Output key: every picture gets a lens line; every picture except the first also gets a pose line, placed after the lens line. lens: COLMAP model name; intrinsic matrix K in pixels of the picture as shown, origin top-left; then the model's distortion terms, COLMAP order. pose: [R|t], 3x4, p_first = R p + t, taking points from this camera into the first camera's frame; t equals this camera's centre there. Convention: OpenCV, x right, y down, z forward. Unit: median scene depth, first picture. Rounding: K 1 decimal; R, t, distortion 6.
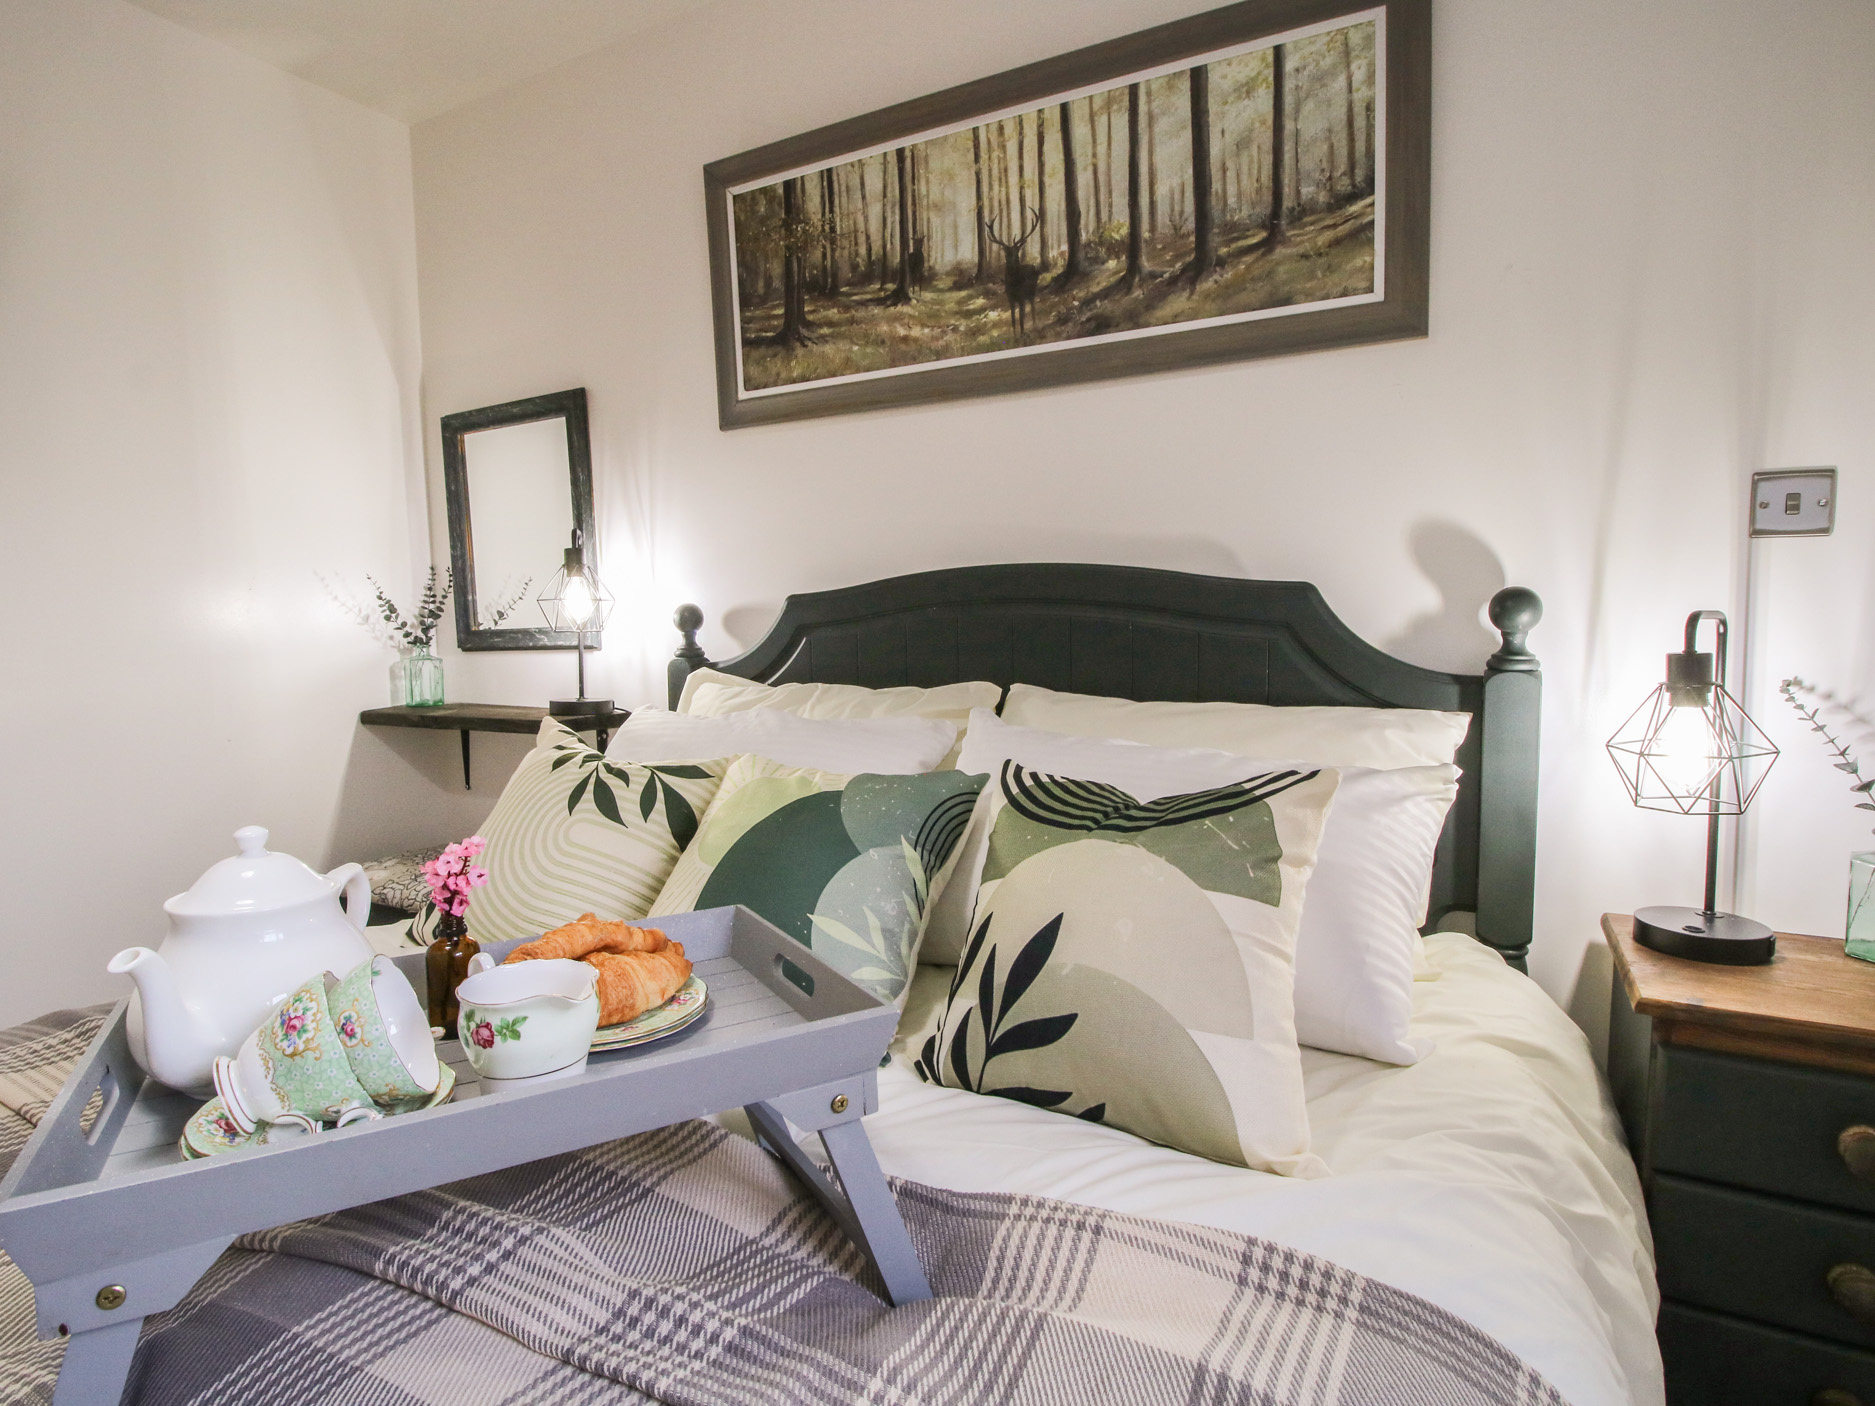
lens RADIAL K [[991.7, 0, 921.5], [0, 991.7, 701.2], [0, 0, 1]] dist [-0.004899, -0.005126]
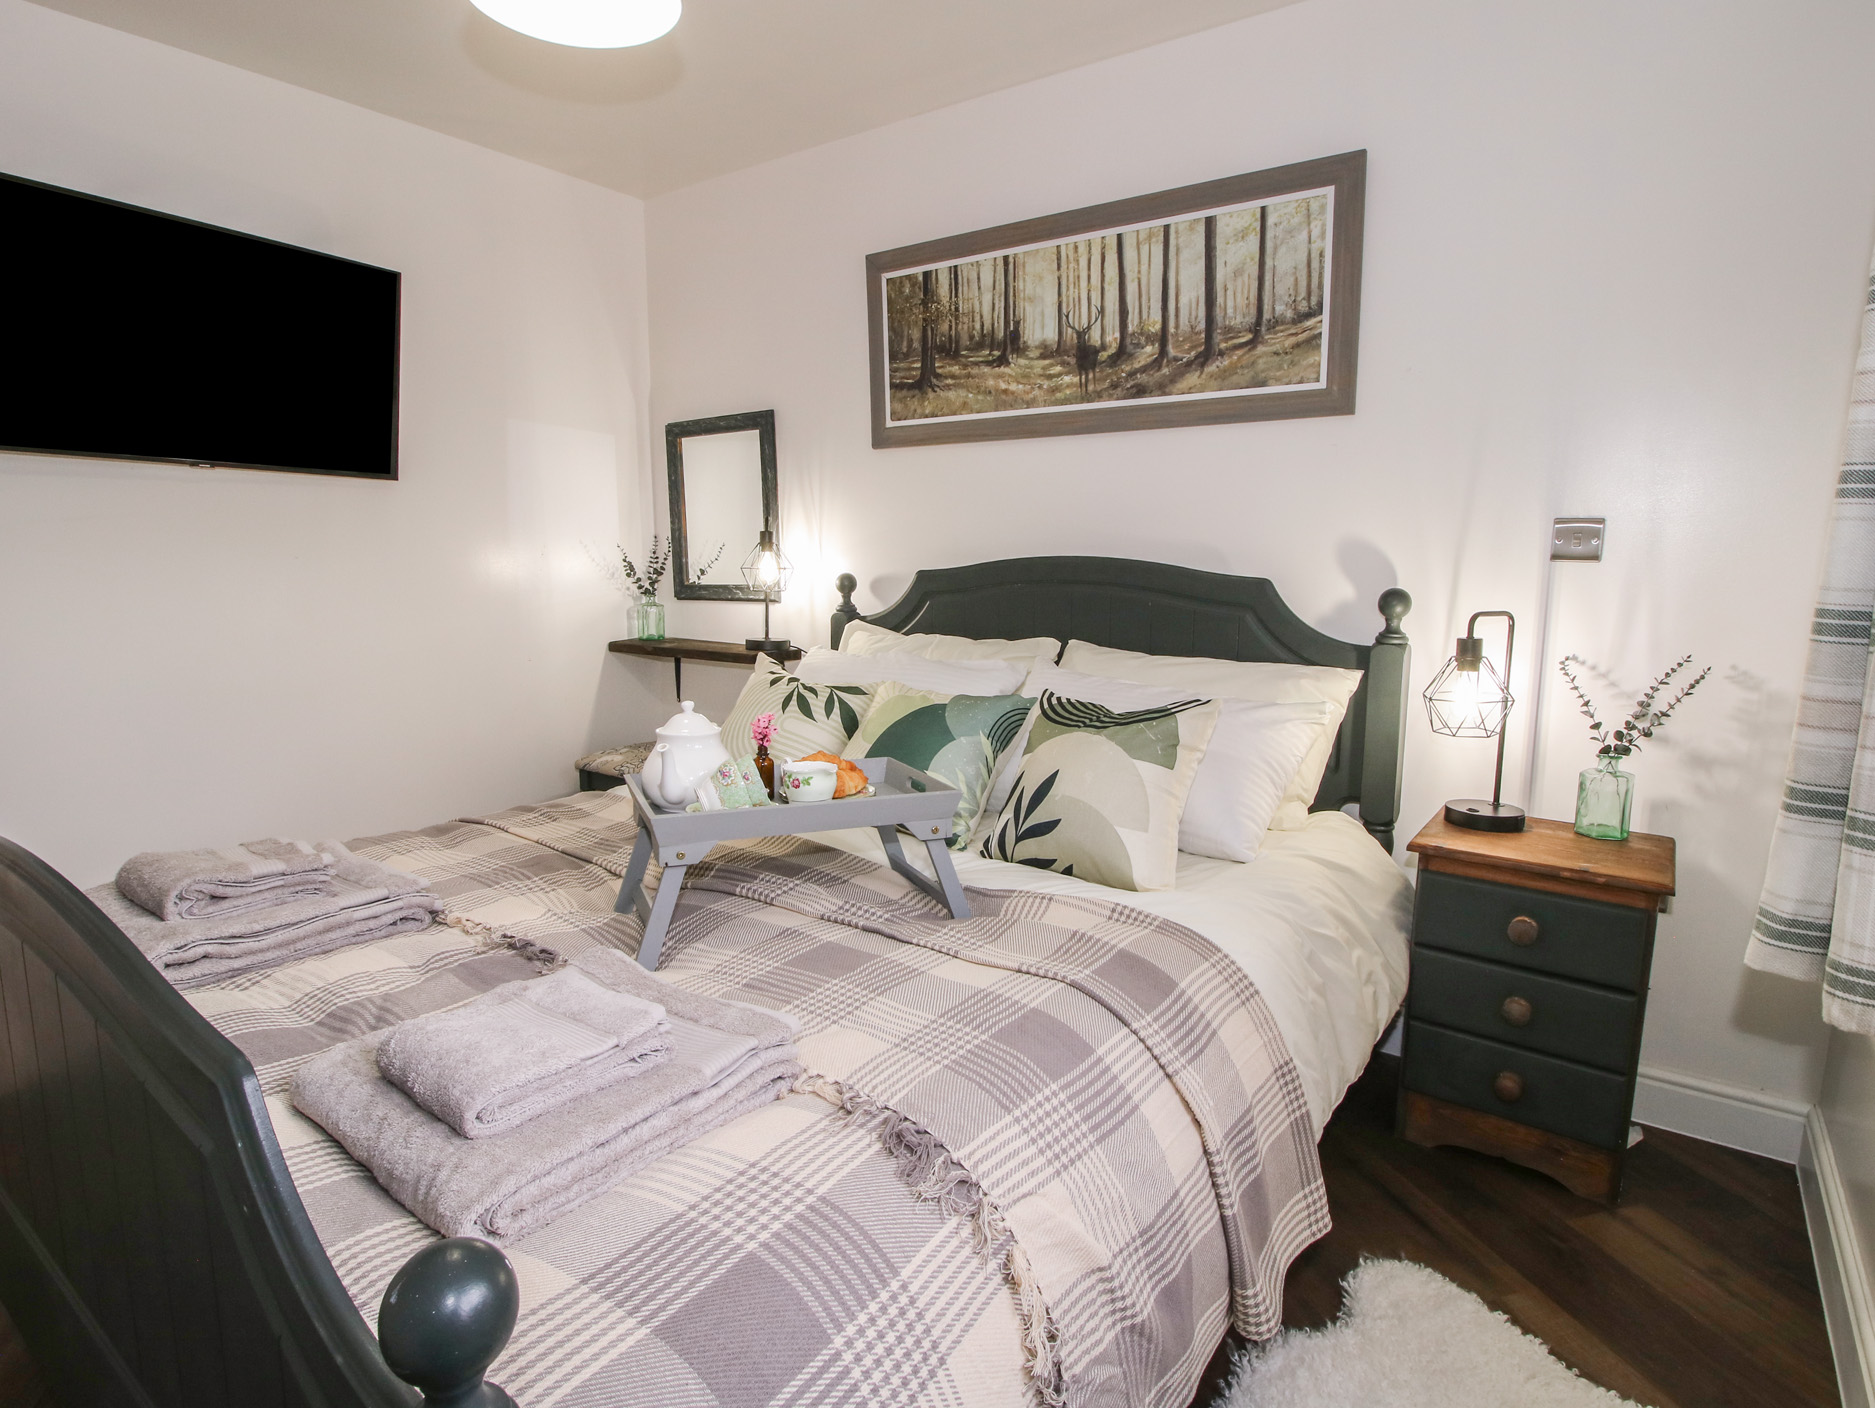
lens RADIAL K [[991.7, 0, 943.3], [0, 991.7, 709.1], [0, 0, 1]] dist [-0.004899, -0.005126]
pose [[0.994264, 0.038447, -0.099809, 0.064533], [-0.031347, 0.996930, 0.071754, -0.016643], [0.102261, -0.068214, 0.992416, -0.526795]]
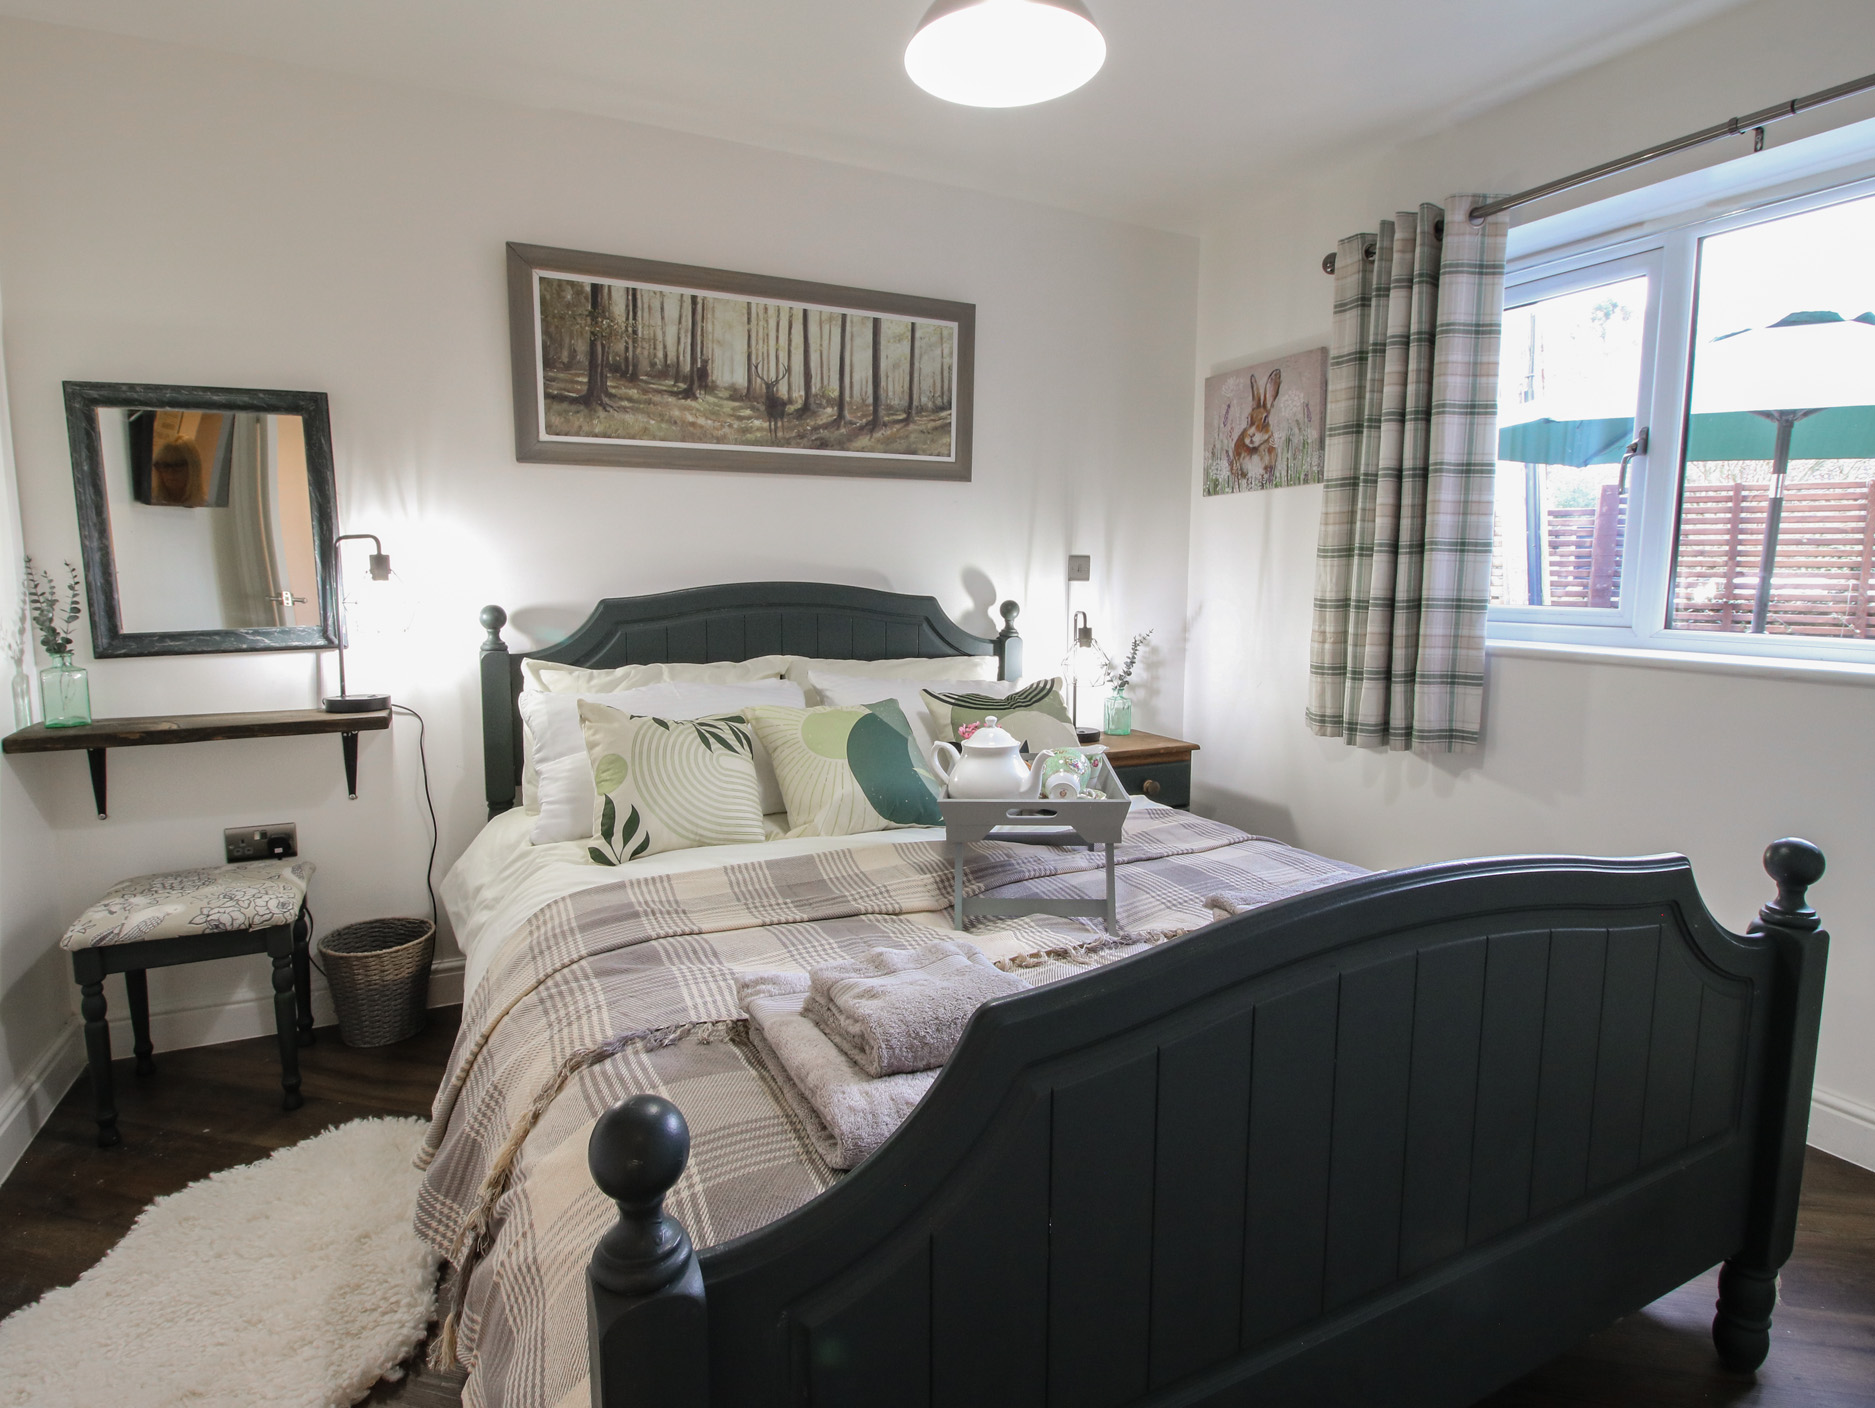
lens RADIAL K [[991.7, 0, 927.4], [0, 991.7, 698.1], [0, 0, 1]] dist [-0.004899, -0.005126]
pose [[0.561051, -0.085751, 0.823328, -1.270535], [0.064858, 0.996116, 0.059550, -0.035517], [-0.825236, 0.019989, 0.564434, -0.115674]]
